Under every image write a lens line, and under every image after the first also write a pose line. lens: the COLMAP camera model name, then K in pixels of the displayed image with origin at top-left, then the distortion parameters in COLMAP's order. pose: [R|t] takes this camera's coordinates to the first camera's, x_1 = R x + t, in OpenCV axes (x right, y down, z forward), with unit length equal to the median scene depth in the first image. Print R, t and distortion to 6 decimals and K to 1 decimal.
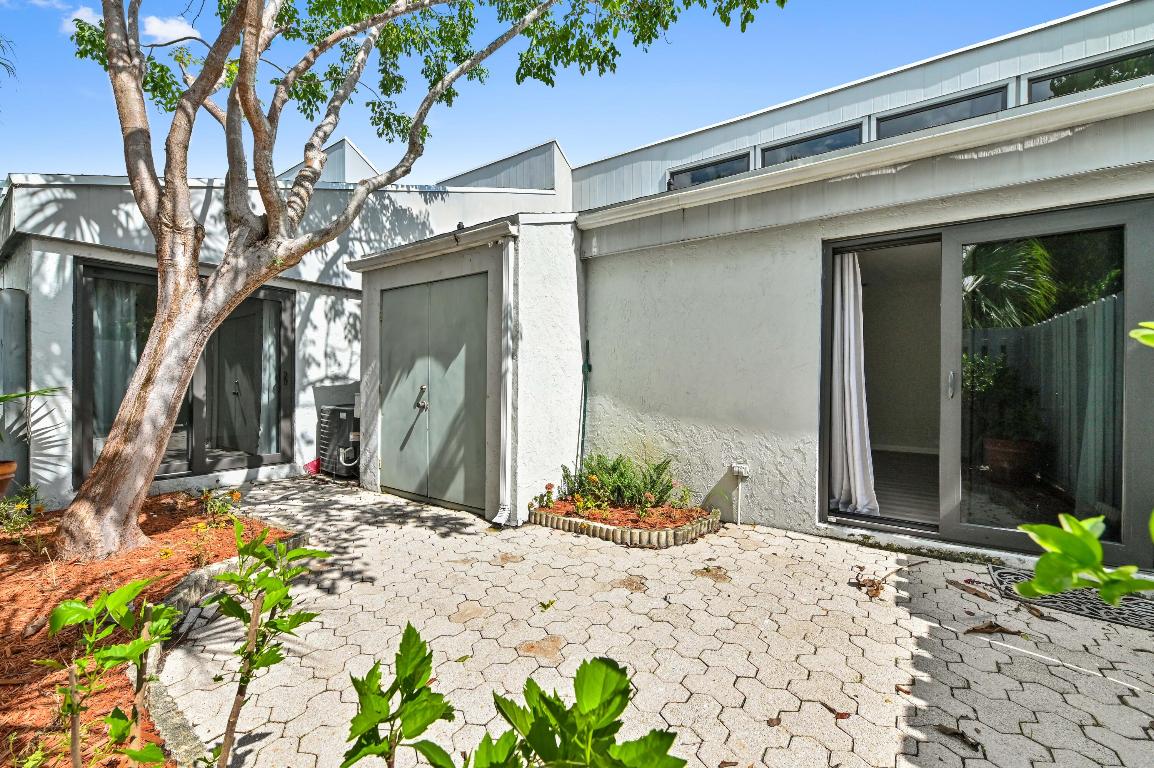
lens RADIAL K [[463.5, 0, 576.6], [0, 463.5, 384.6], [0, 0, 1]] dist [-0.009411, 0.000470]
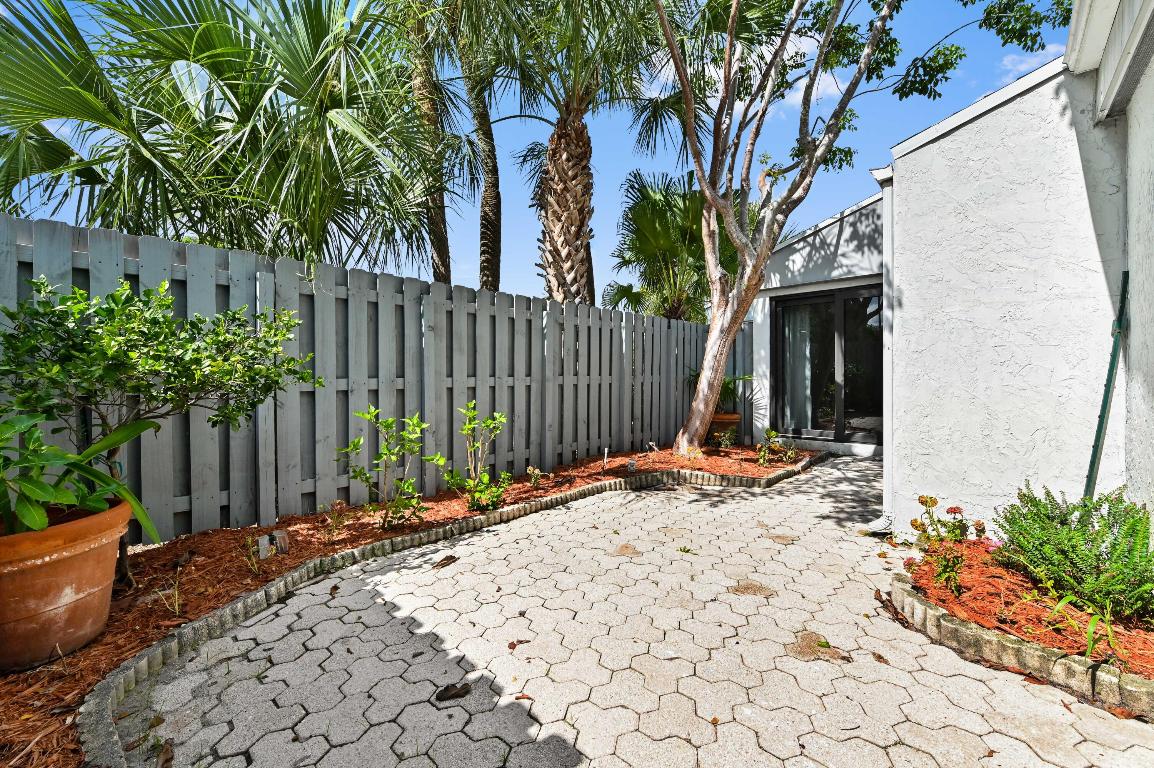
lens RADIAL K [[463.5, 0, 577.2], [0, 463.5, 382.5], [0, 0, 1]] dist [-0.009411, 0.000470]
pose [[-0.143490, 0.003321, -0.989646, 0.691758], [0.000190, 0.999994, 0.003328, 0.027519], [0.989652, 0.000289, -0.143490, 0.543937]]
